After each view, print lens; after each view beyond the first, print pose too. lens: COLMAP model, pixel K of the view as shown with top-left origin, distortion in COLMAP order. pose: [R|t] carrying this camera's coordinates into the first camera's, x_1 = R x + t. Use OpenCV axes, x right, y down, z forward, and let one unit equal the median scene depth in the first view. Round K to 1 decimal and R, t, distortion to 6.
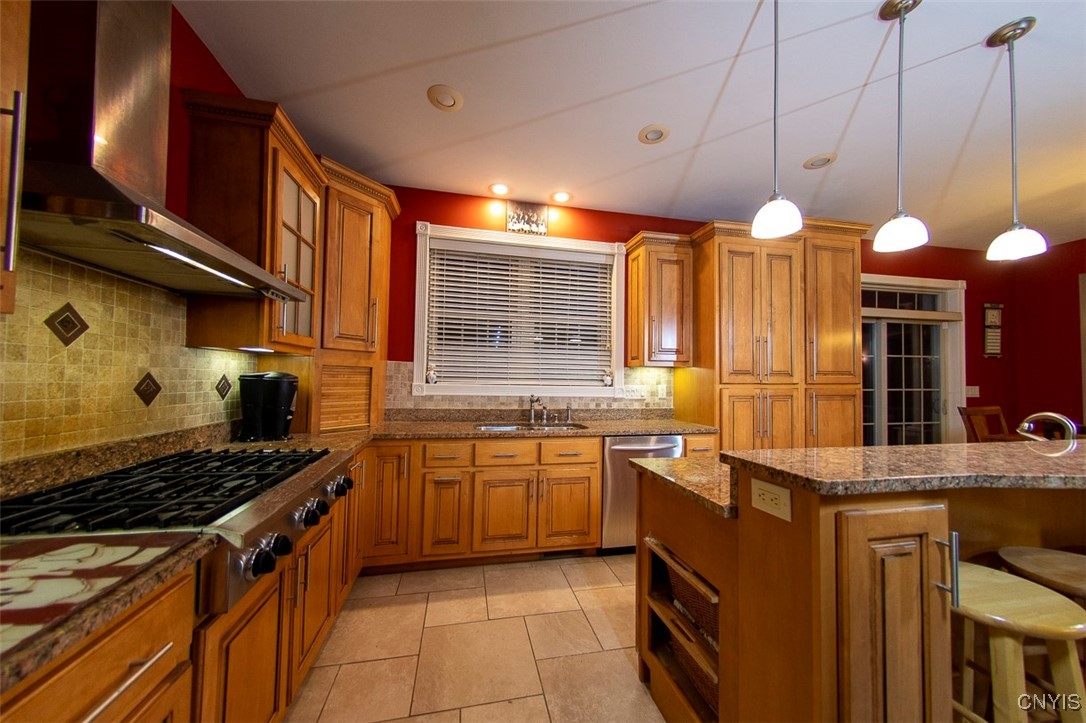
lens RADIAL K [[378.9, 0, 544.5], [0, 378.9, 367.8], [0, 0, 1]] dist [0.000395, 0.000105]
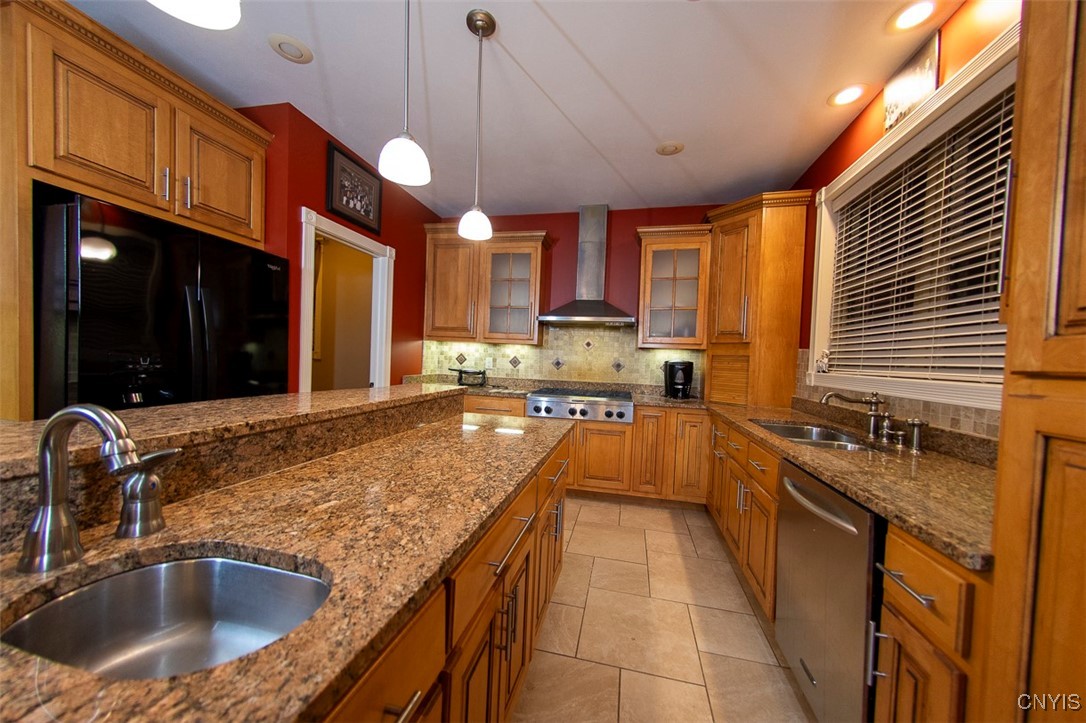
lens RADIAL K [[378.9, 0, 544.3], [0, 378.9, 366.7], [0, 0, 1]] dist [0.000395, 0.000105]
pose [[-0.431774, -0.011893, -0.901903, 1.214030], [-0.014235, 0.999878, -0.006370, 0.067410], [0.901869, 0.010088, -0.431891, 1.294245]]
